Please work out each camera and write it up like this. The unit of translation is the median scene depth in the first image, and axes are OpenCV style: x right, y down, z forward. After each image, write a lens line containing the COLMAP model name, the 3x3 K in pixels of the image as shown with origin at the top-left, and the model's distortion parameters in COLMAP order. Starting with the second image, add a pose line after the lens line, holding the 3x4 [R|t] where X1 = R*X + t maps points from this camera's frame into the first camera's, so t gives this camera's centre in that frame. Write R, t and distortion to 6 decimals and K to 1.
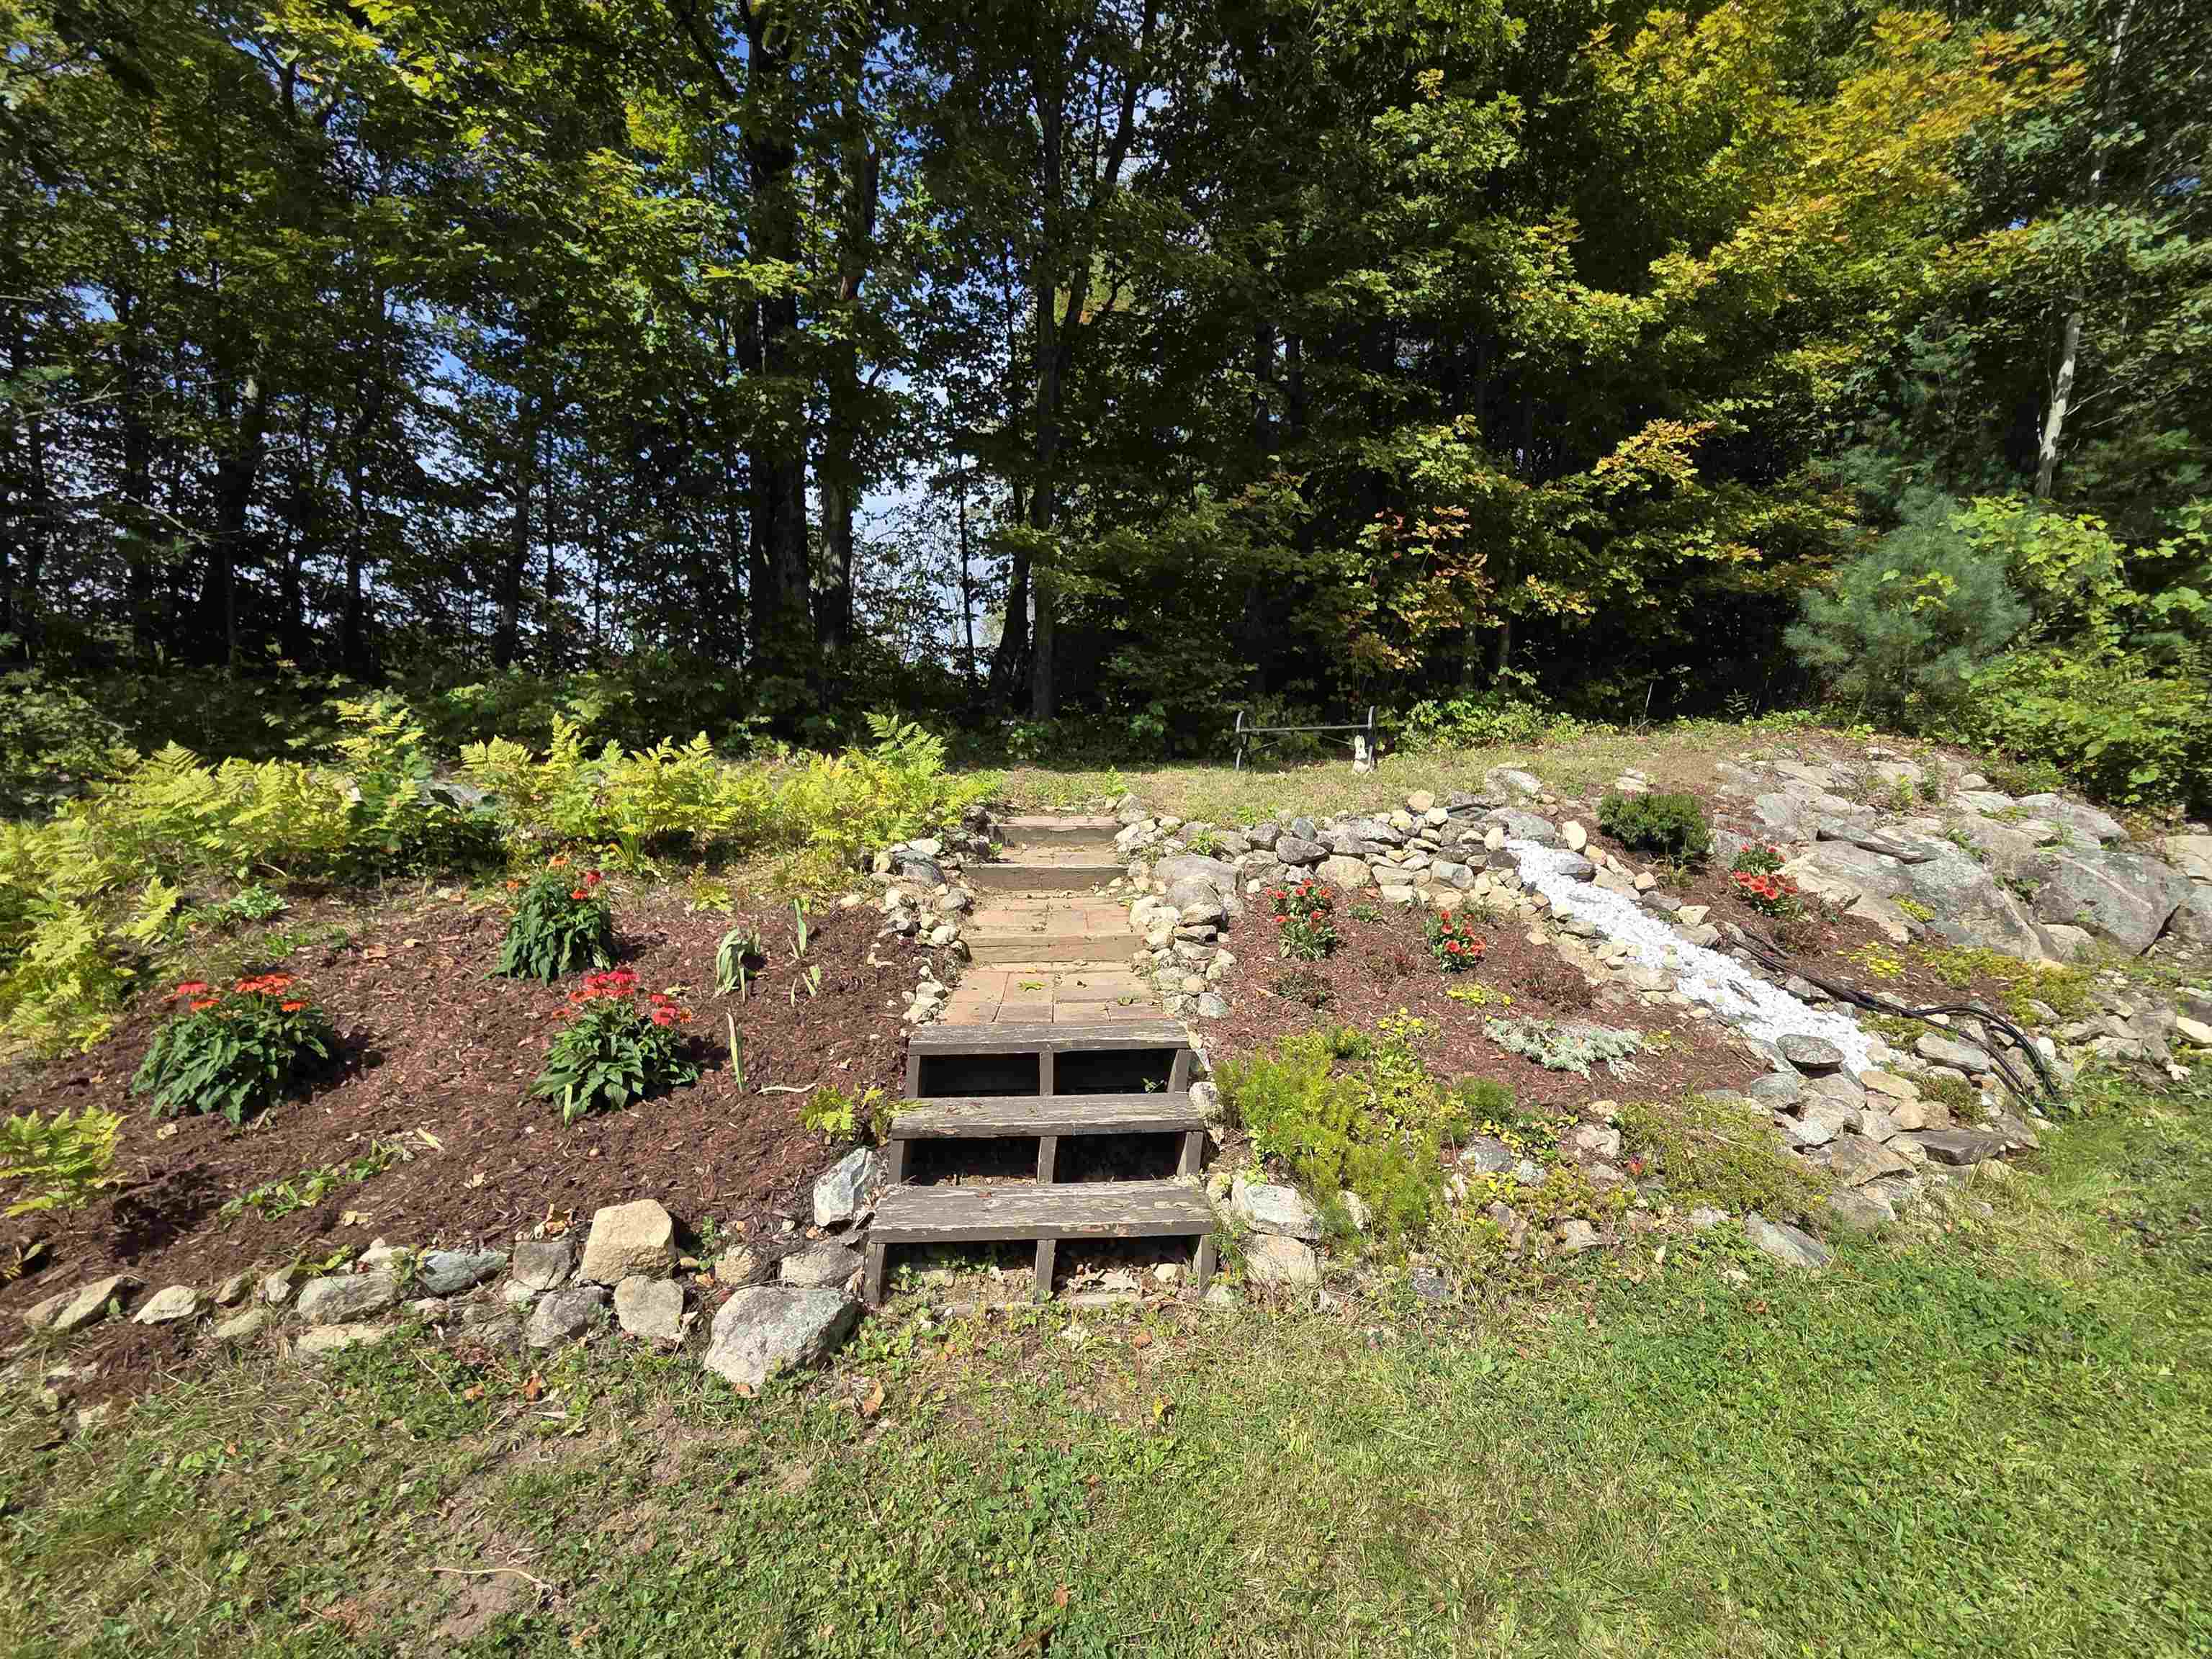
lens RADIAL K [[912.7, 0, 1119.7], [0, 912.7, 825.4], [0, 0, 1]] dist [0.003498, -0.000326]
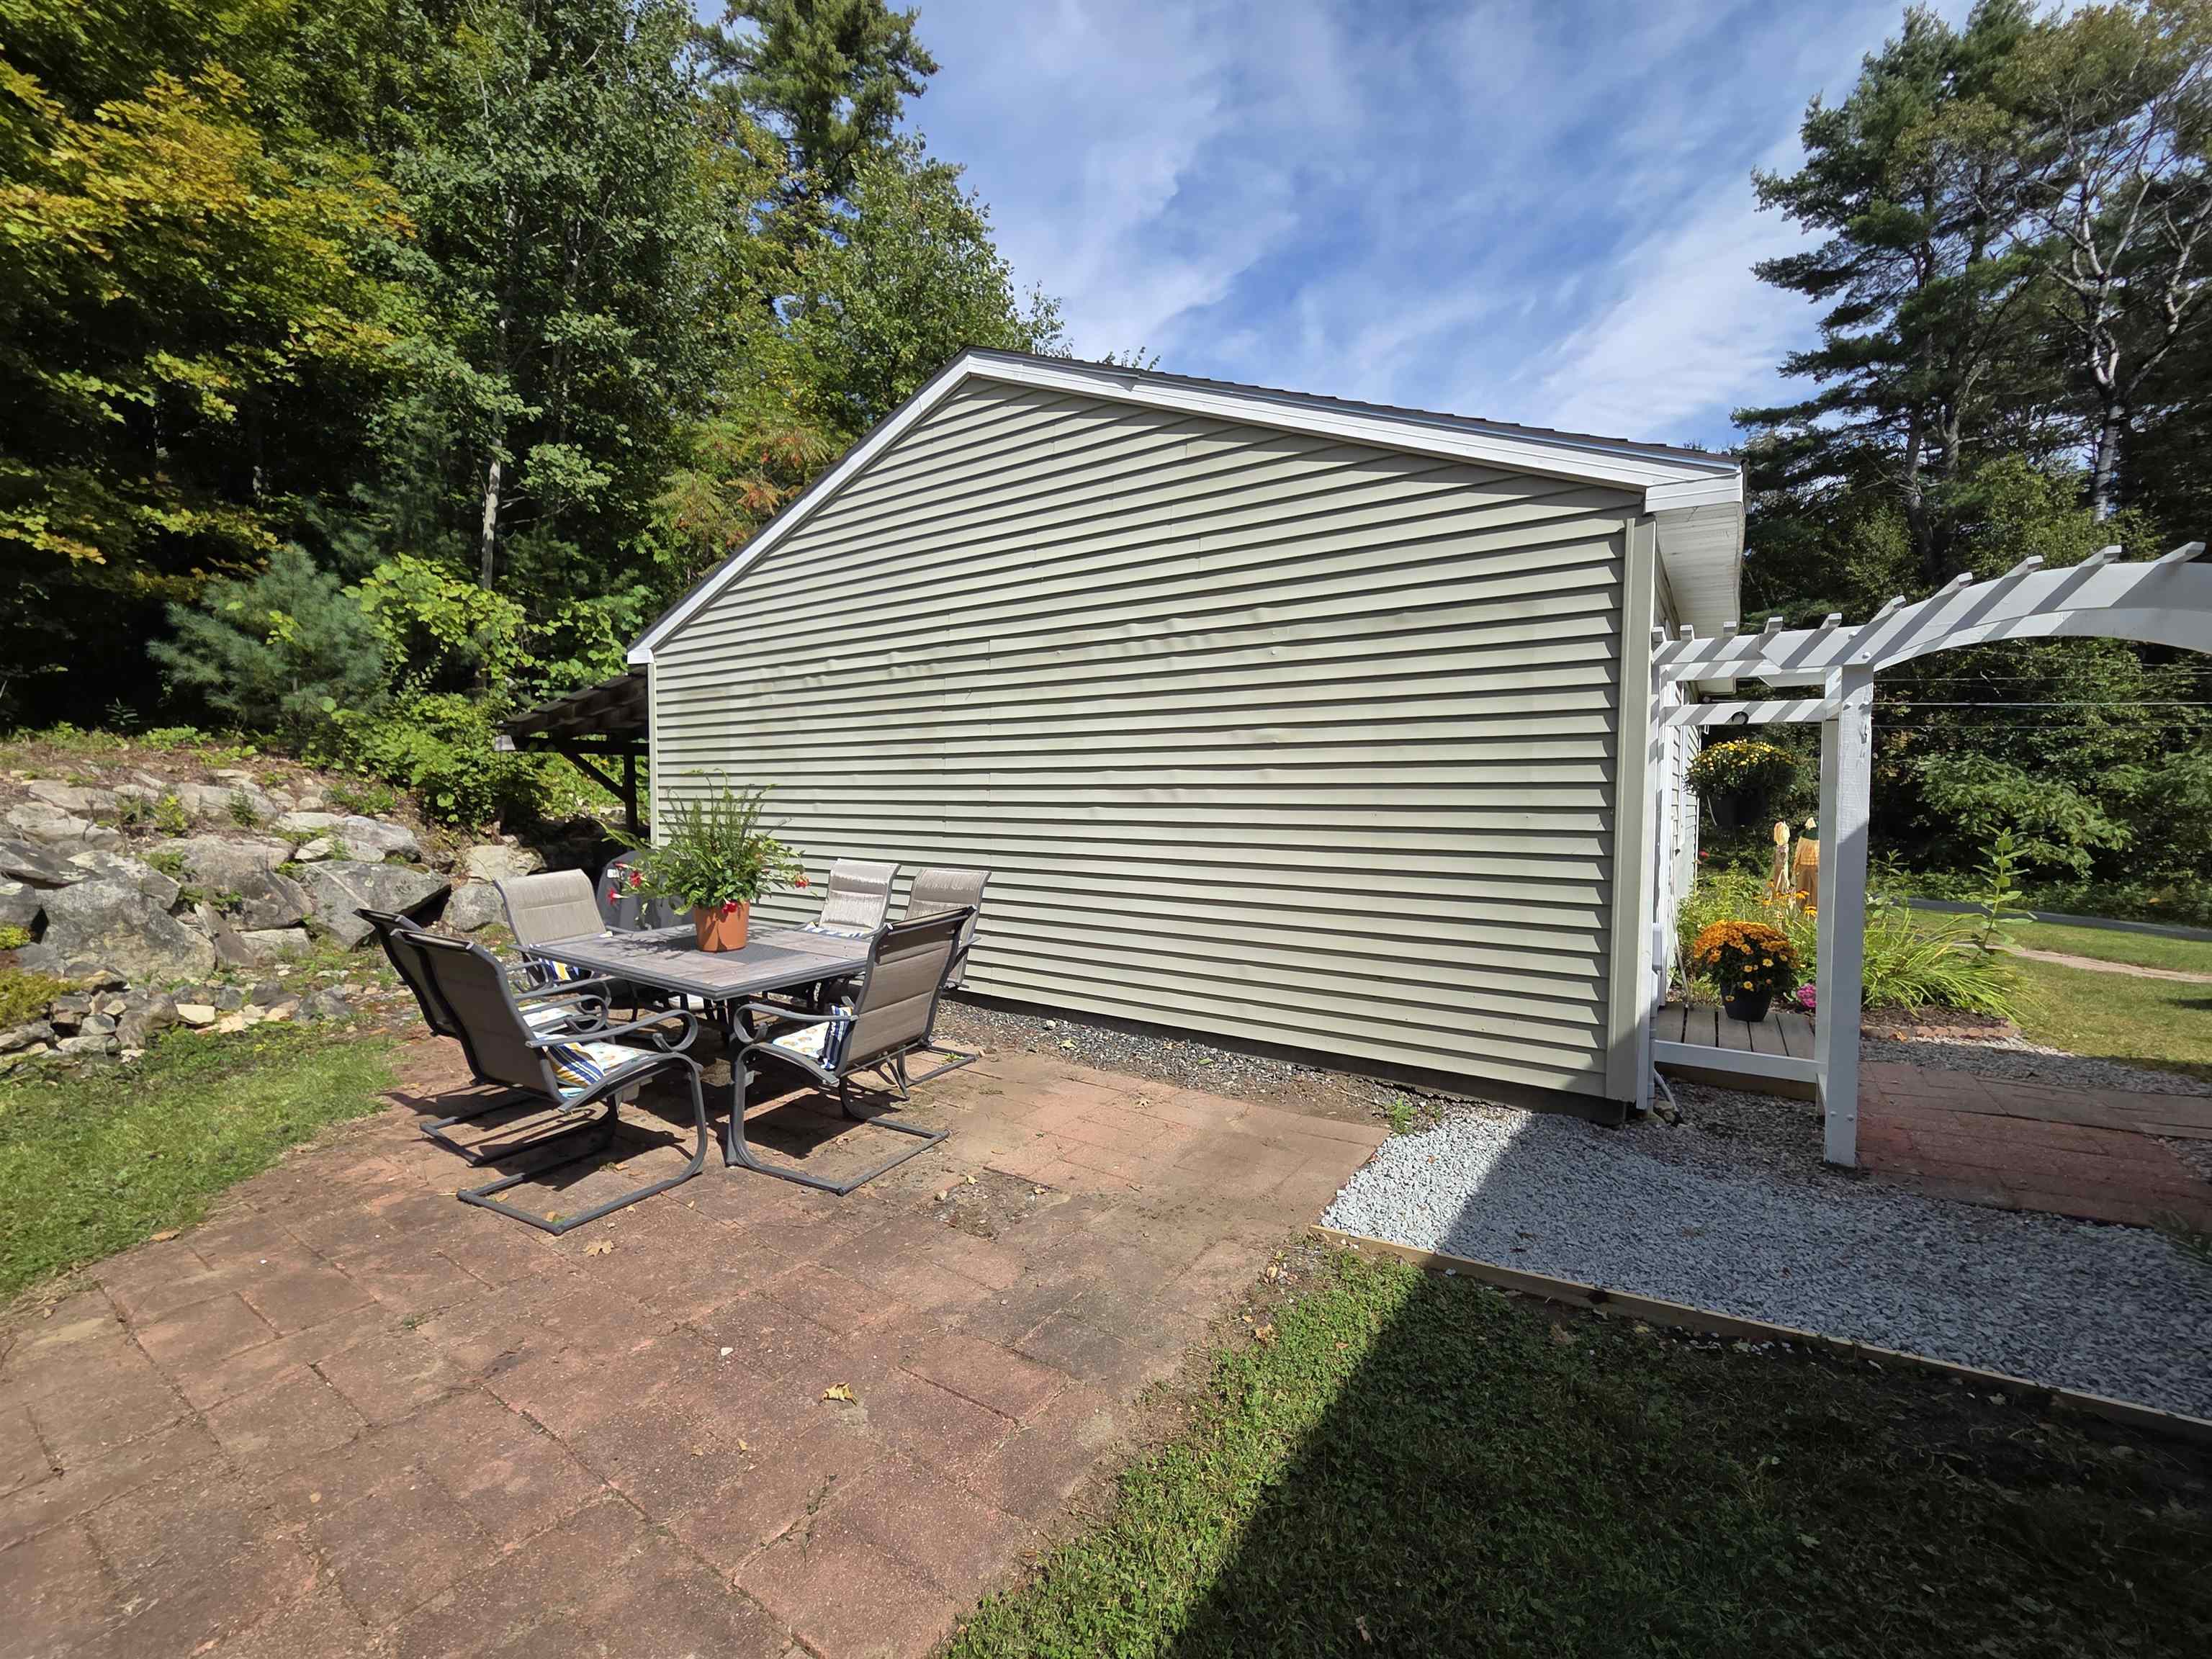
lens RADIAL K [[912.7, 0, 1107.1], [0, 912.7, 825.3], [0, 0, 1]] dist [0.003498, -0.000326]
pose [[0.429674, -0.018797, 0.902789, 0.281327], [0.026168, 0.999623, 0.008358, -0.003981], [-0.902605, 0.020033, 0.430003, -0.305645]]
